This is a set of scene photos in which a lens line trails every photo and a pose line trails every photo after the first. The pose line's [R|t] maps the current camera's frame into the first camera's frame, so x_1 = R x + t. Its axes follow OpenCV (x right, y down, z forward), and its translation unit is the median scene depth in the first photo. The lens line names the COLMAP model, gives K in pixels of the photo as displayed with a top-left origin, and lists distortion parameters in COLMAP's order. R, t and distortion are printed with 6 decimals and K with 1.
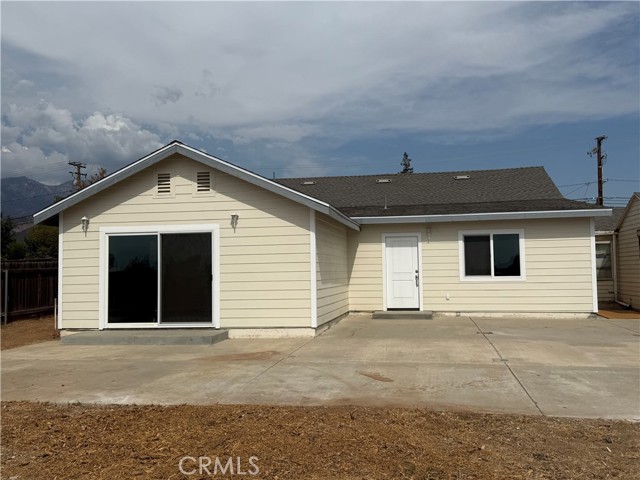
lens RADIAL K [[624.0, 0, 320.0], [0, 624.0, 240.0], [0, 0, 1]] dist [0.088377, 0.007930]
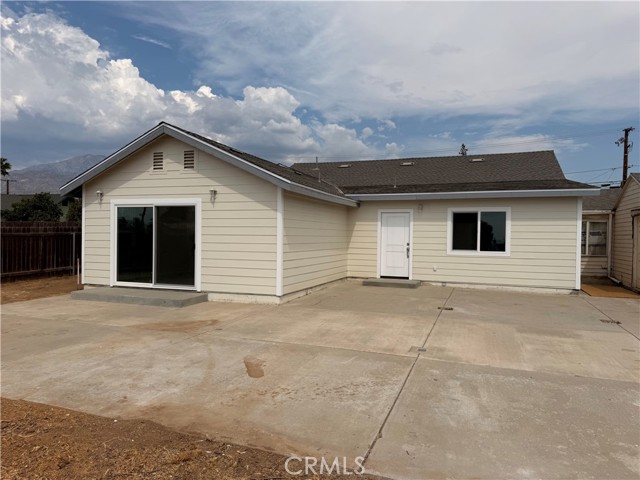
lens RADIAL K [[450.2, 0, 320.0], [0, 450.2, 240.0], [0, 0, 1]] dist [0.046396, -0.002200]
pose [[0.983080, 0.030838, -0.180565, 0.150727], [-0.019416, 0.997717, 0.064689, -0.005942], [0.182147, -0.060088, 0.981434, 0.195060]]
